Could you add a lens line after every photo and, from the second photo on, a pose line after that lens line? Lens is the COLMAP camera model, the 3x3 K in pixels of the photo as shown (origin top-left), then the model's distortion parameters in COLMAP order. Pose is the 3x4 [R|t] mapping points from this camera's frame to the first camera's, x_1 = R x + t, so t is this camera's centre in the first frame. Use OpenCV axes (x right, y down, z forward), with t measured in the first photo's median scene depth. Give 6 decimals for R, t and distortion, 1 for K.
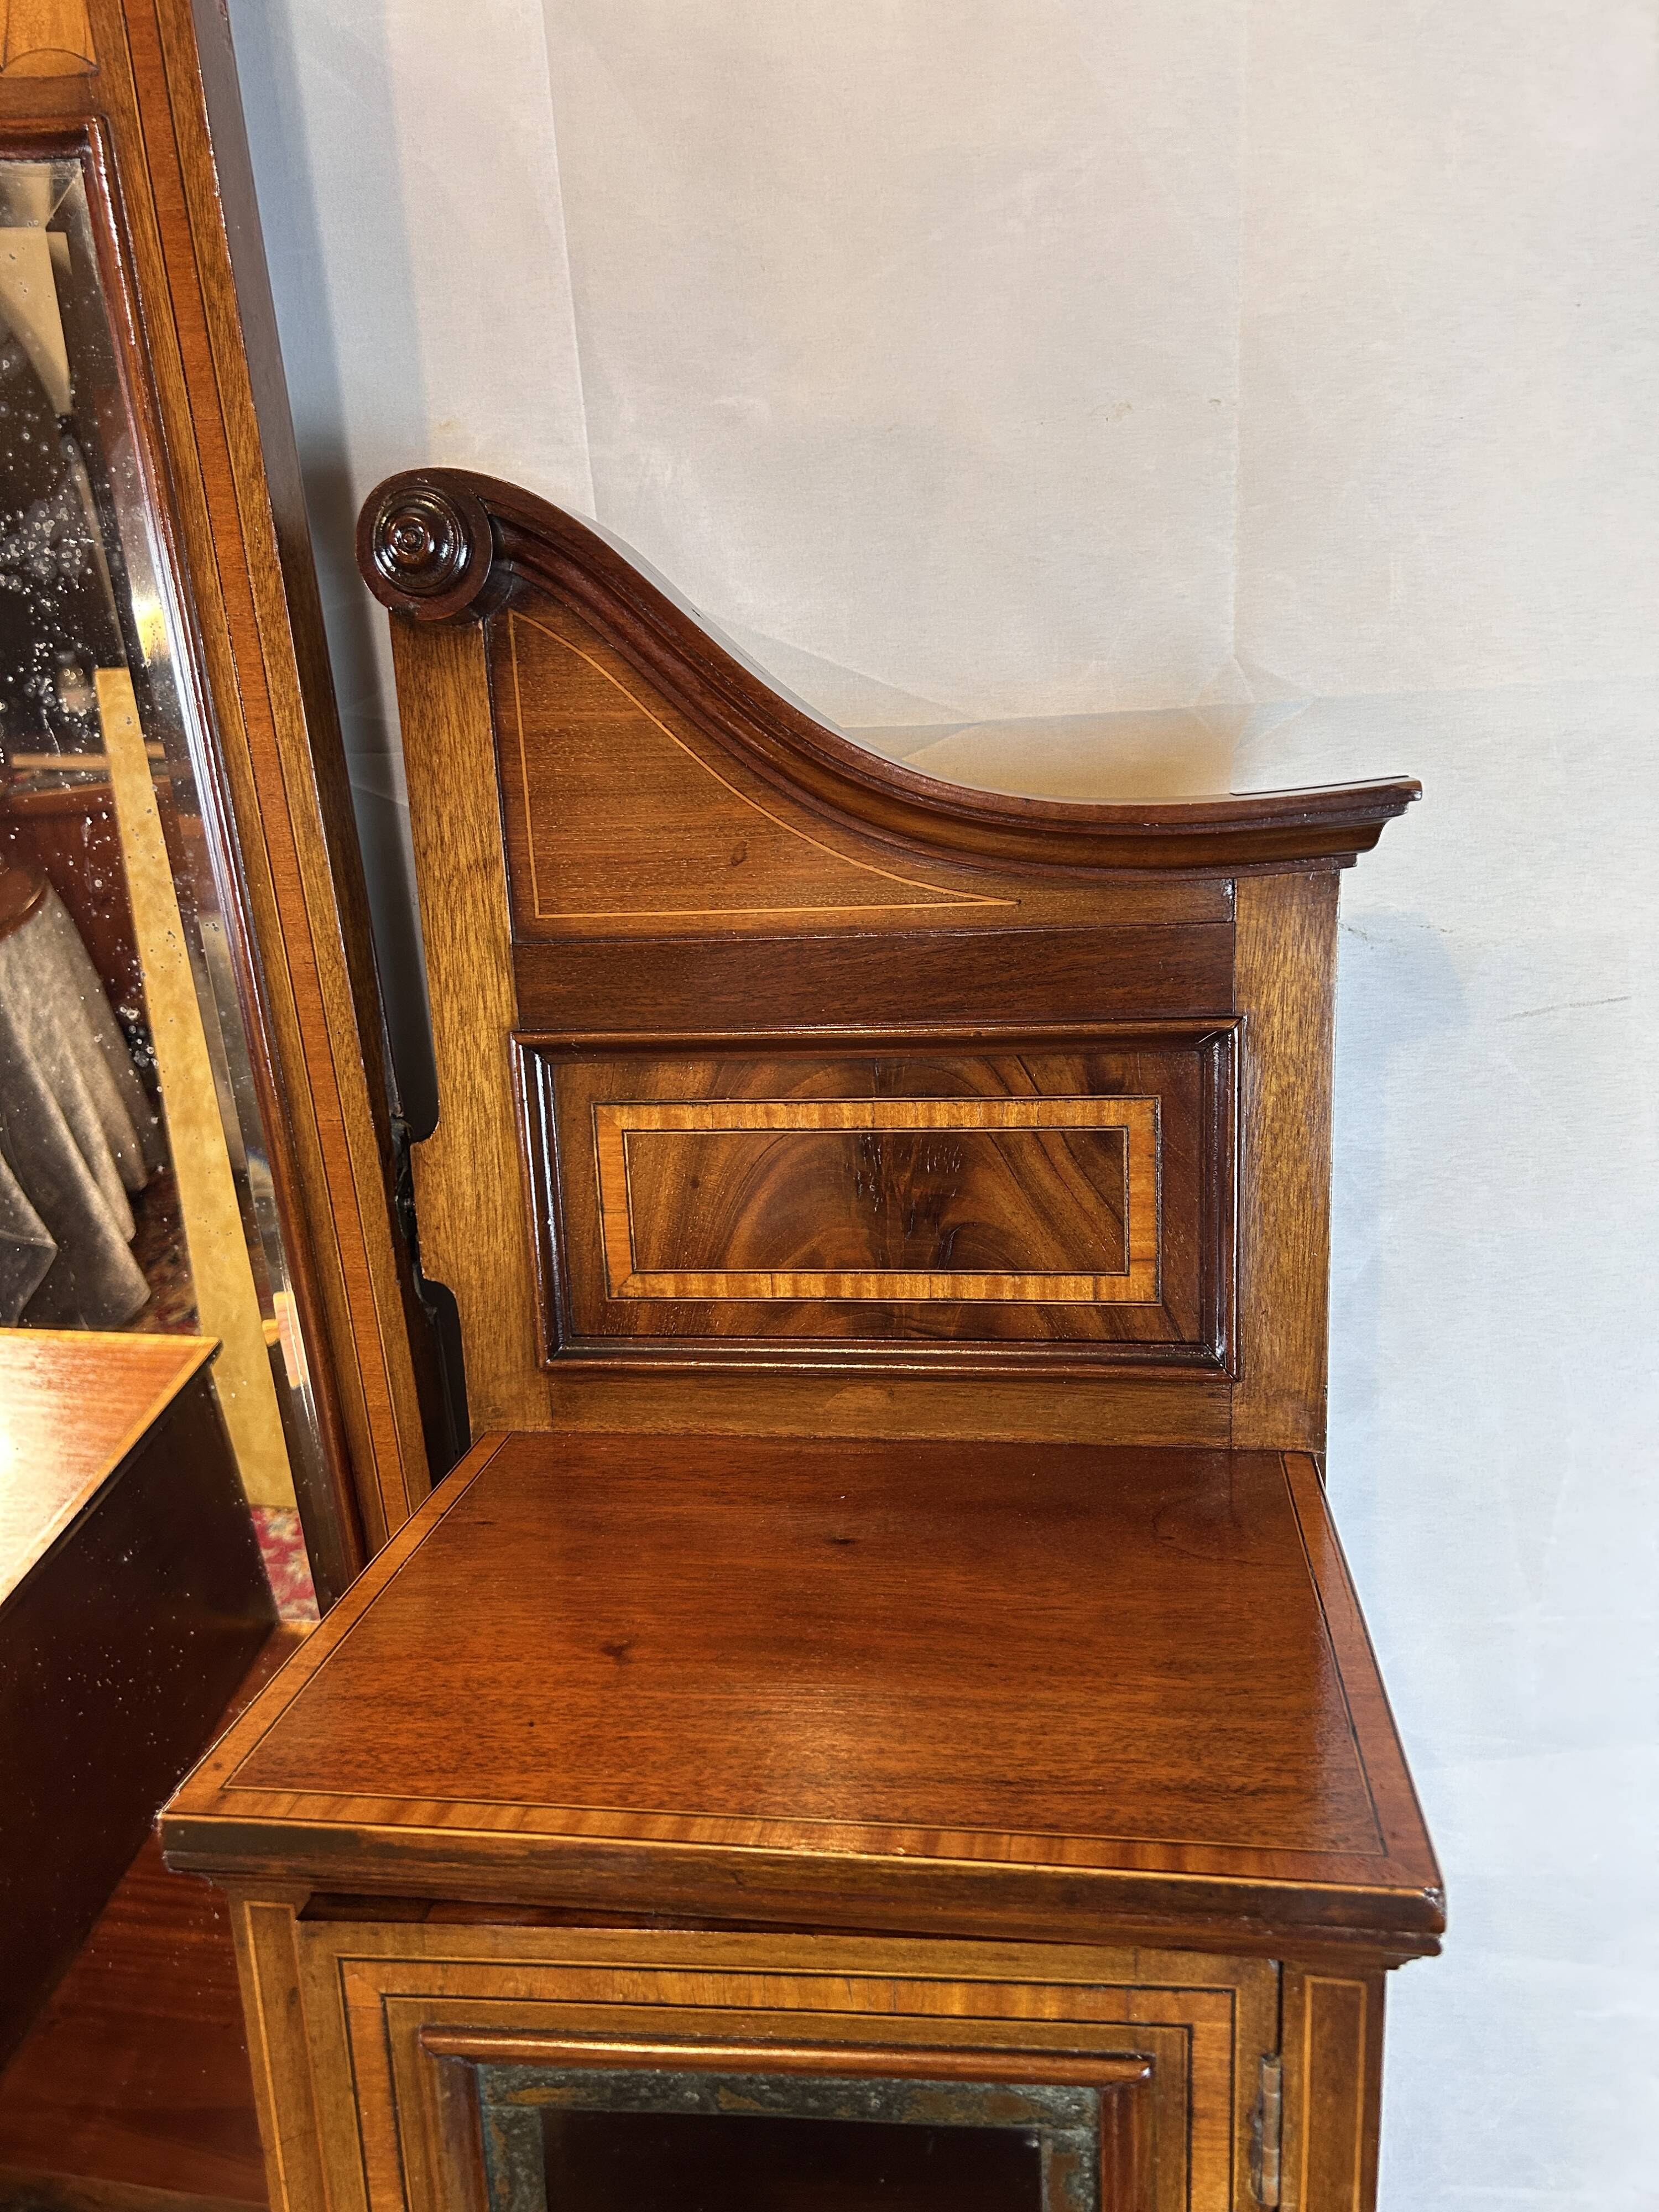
lens RADIAL K [[1643.1, 0, 829.7], [0, 1643.1, 1098.6], [0, 0, 1]] dist [-0.007439, -0.008952]
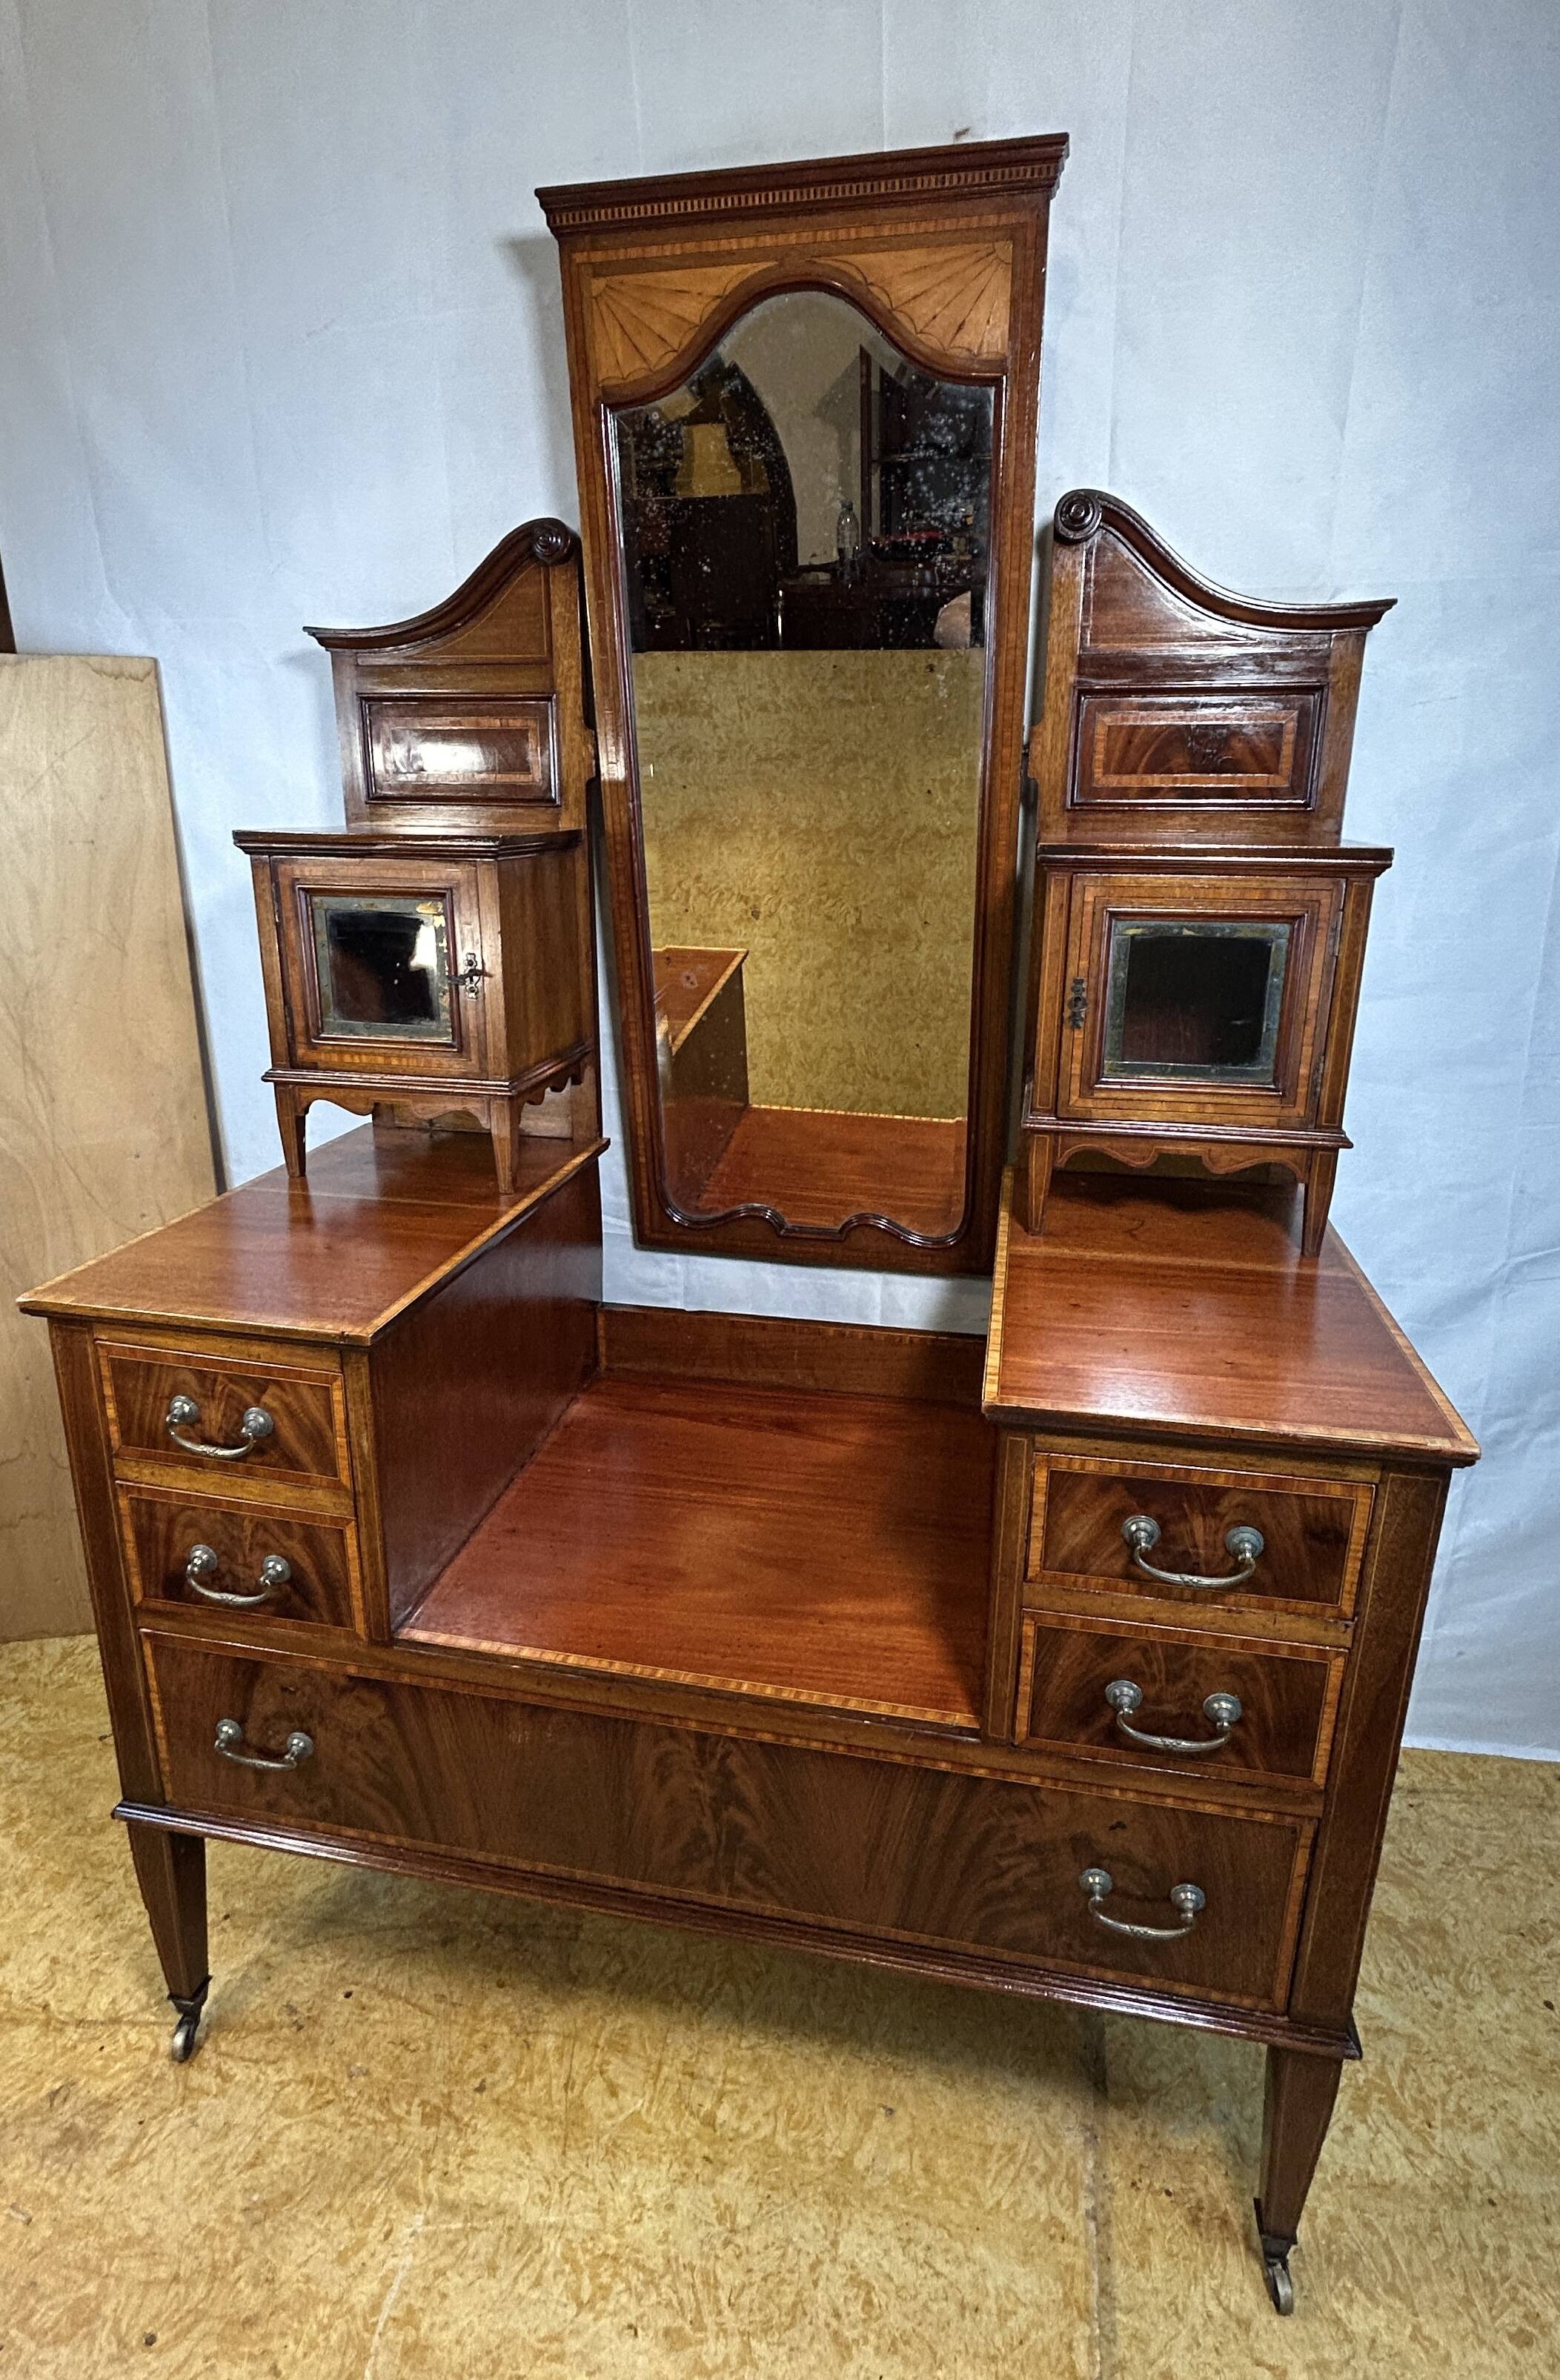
lens RADIAL K [[1190.8, 0, 792.1], [0, 1190.8, 1143.5], [0, 0, 1]] dist [-0.006419, 0.000461]
pose [[0.997750, 0.054479, -0.039085, -0.600468], [-0.051972, 0.996690, 0.062521, 0.696637], [0.042361, -0.060349, 0.997278, -1.283961]]
